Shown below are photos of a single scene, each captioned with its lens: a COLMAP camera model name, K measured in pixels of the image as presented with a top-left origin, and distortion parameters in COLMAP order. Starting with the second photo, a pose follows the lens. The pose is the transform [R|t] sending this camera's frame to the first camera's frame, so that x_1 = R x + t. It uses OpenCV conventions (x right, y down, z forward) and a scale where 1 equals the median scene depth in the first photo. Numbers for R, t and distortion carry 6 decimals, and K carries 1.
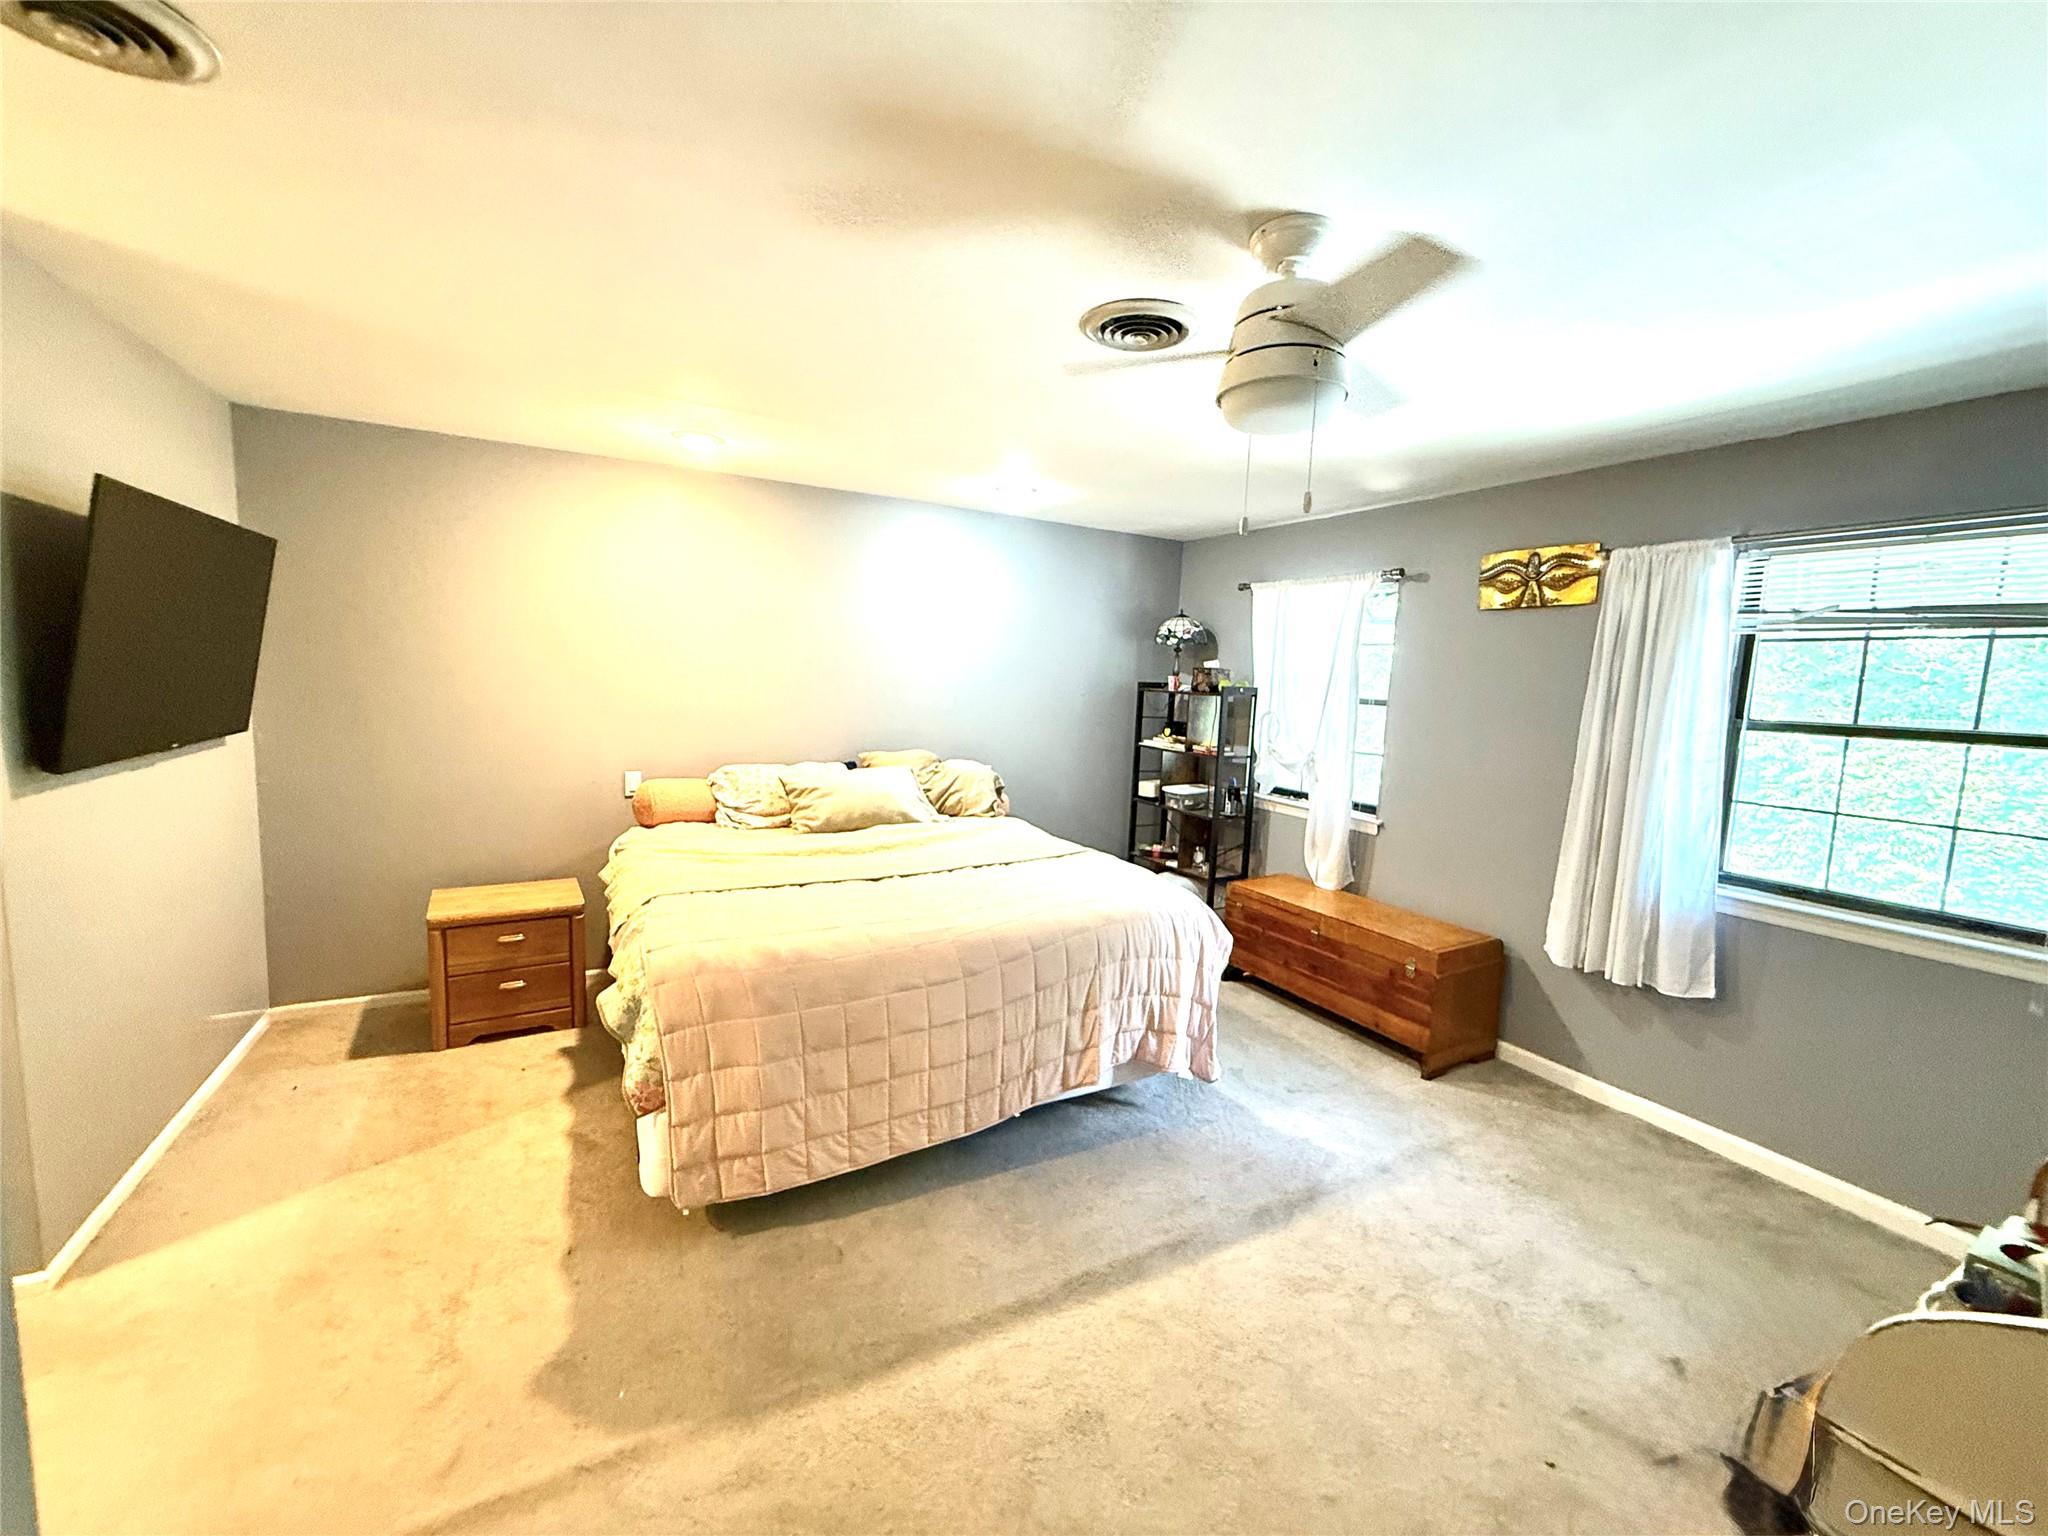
lens RADIAL K [[813.7, 0, 1018.5], [0, 813.7, 766.2], [0, 0, 1]] dist [-0.001413, 0.000195]
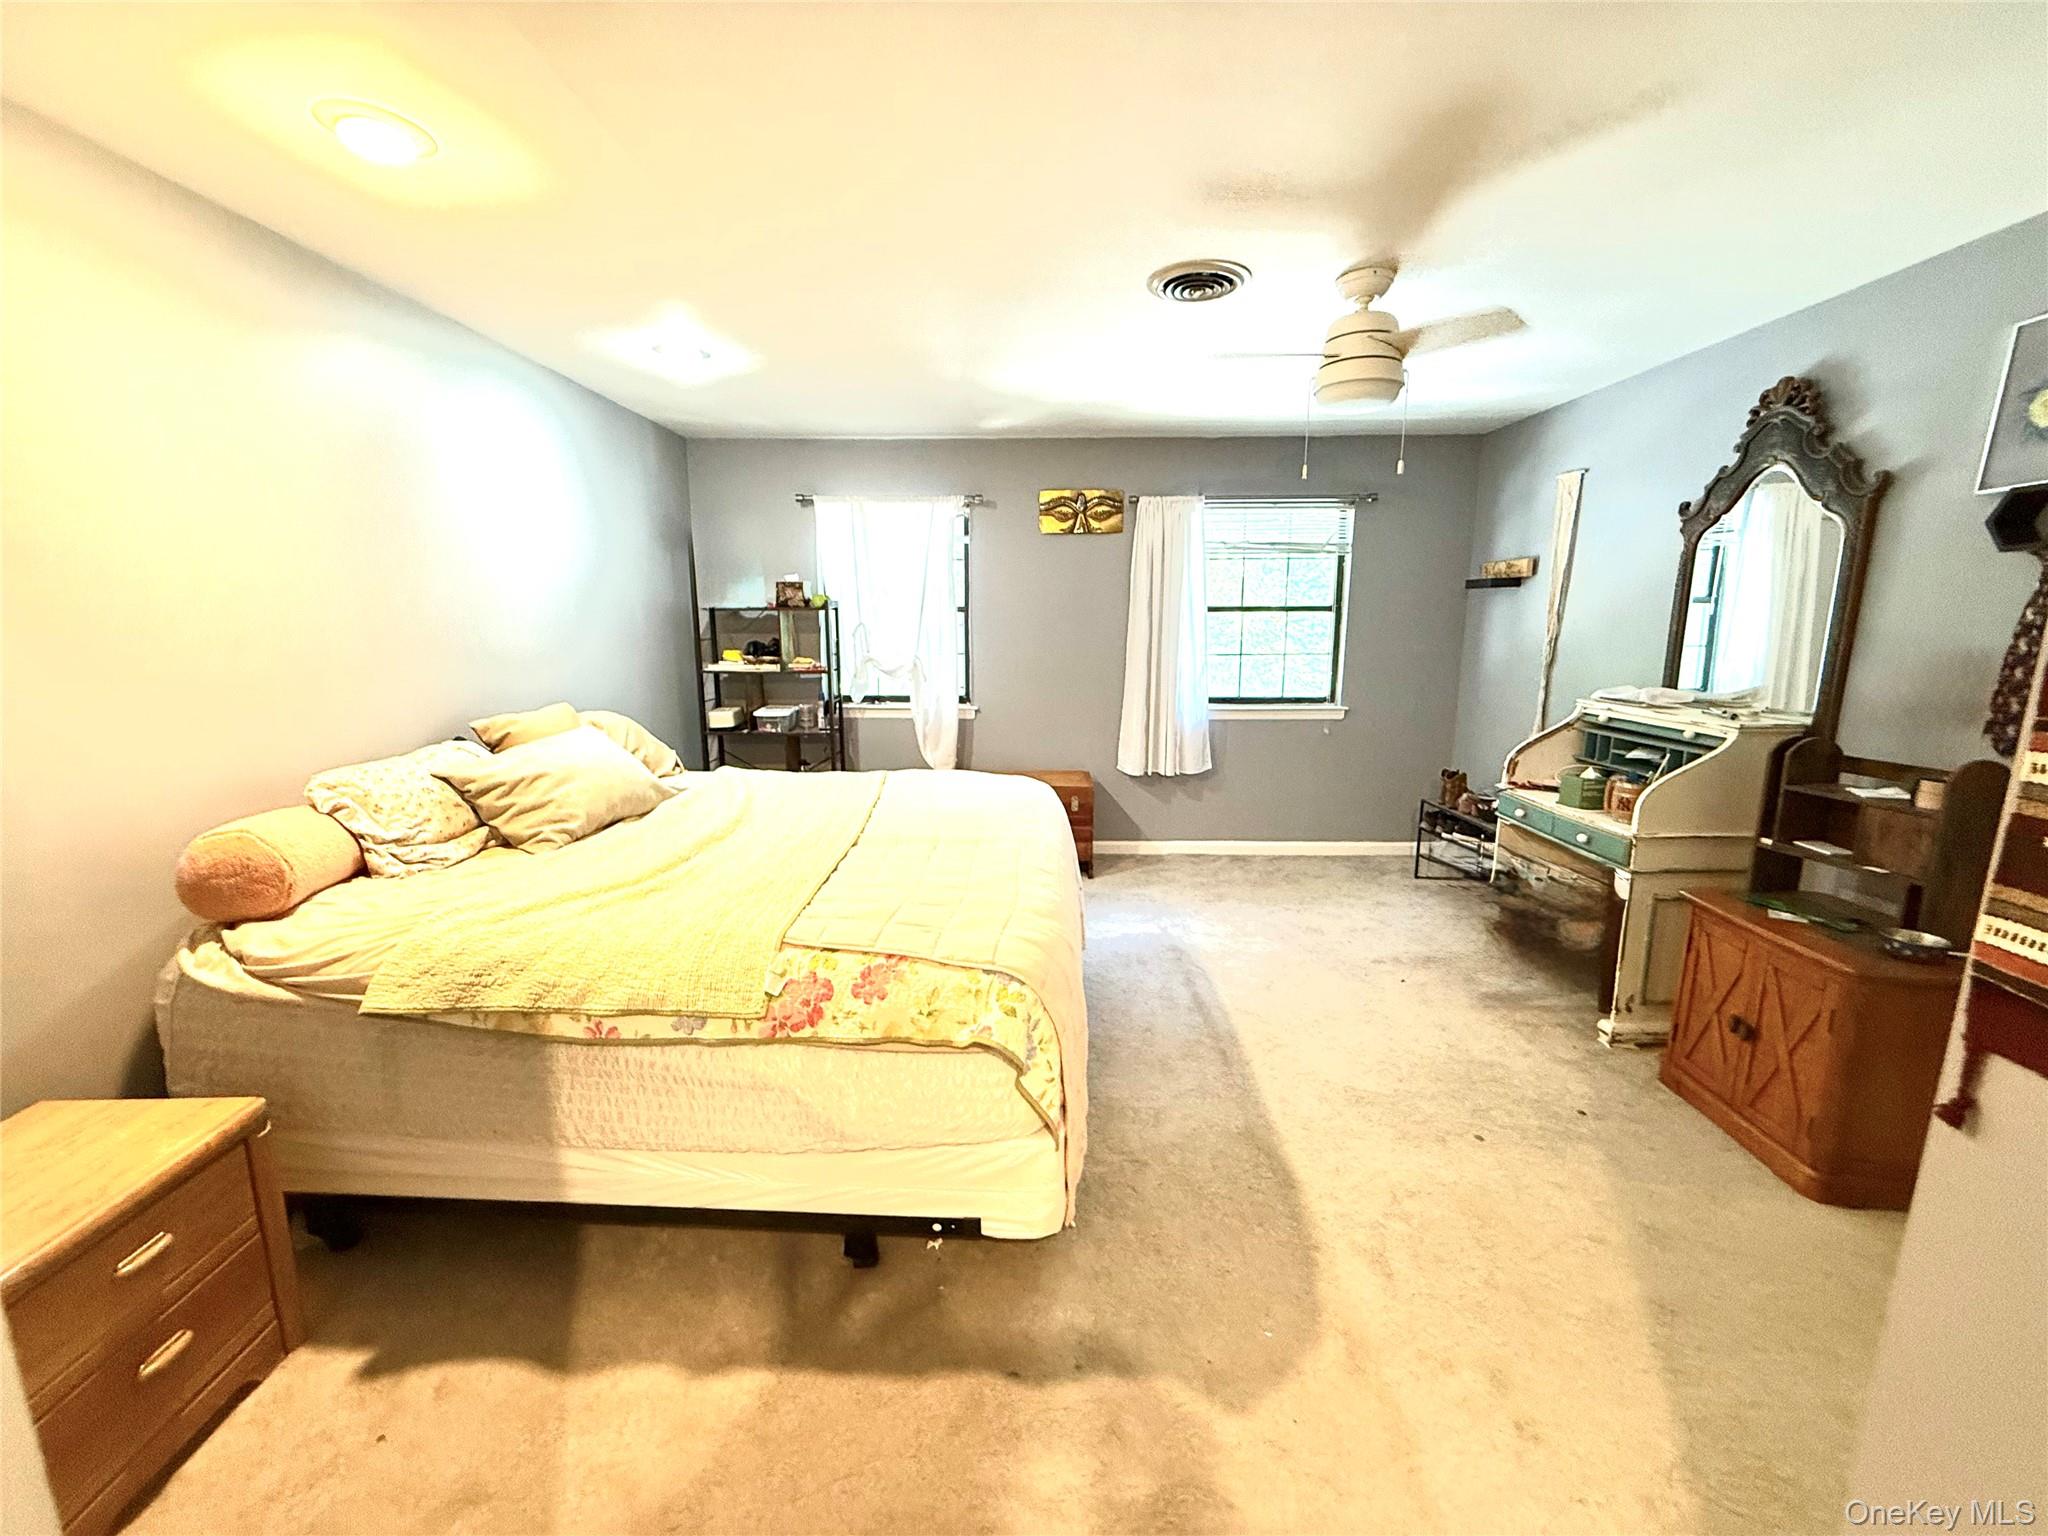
lens RADIAL K [[813.7, 0, 1018.5], [0, 813.7, 766.2], [0, 0, 1]] dist [-0.001413, 0.000195]
pose [[0.496780, -0.202096, 0.844018, -0.667772], [0.117527, 0.979217, 0.165293, -0.046210], [-0.859882, 0.017080, 0.510207, 0.379337]]
